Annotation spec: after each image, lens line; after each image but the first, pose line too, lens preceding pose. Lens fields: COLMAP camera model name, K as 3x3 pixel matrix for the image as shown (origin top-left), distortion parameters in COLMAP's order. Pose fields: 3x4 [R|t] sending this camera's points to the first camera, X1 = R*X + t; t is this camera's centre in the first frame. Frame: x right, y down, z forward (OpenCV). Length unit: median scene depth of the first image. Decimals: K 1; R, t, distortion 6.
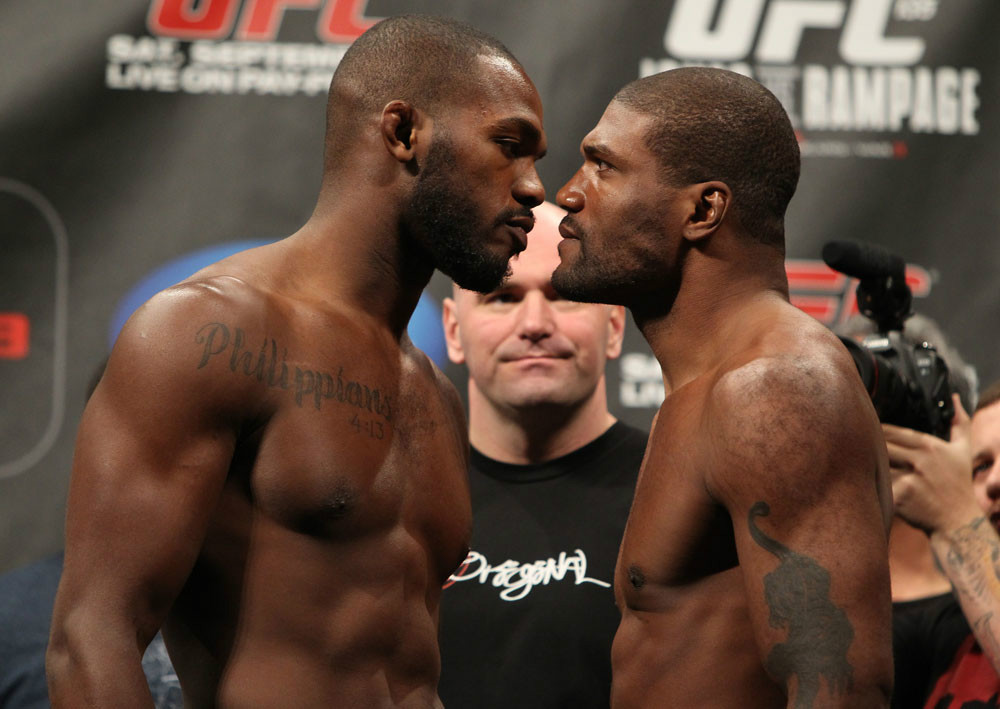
lens RADIAL K [[4504.1, 0, 506.2], [0, 4504.1, 349.7], [0, 0, 1]] dist [0.163562, 0.000000]
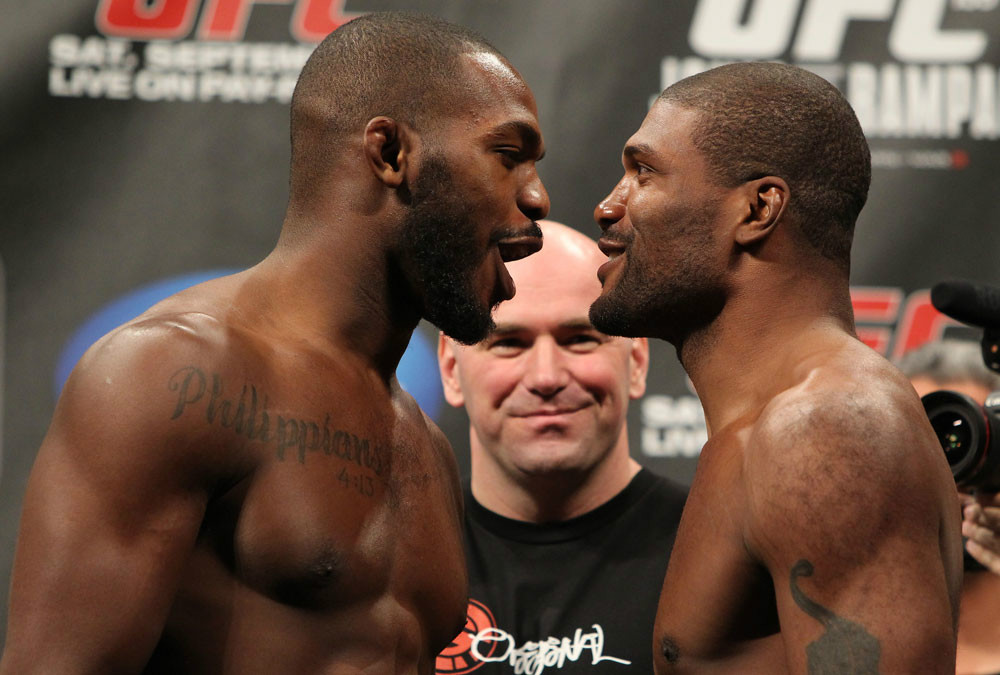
lens RADIAL K [[4003.5, 0, 496.5], [0, 4003.5, 345.9], [0, 0, 1]] dist [0.074506, 0.000000]
pose [[0.999926, -0.009992, -0.006878, 0.002688], [0.009872, 0.999802, -0.017295, 0.004440], [0.007049, 0.017226, 0.999827, 0.224100]]
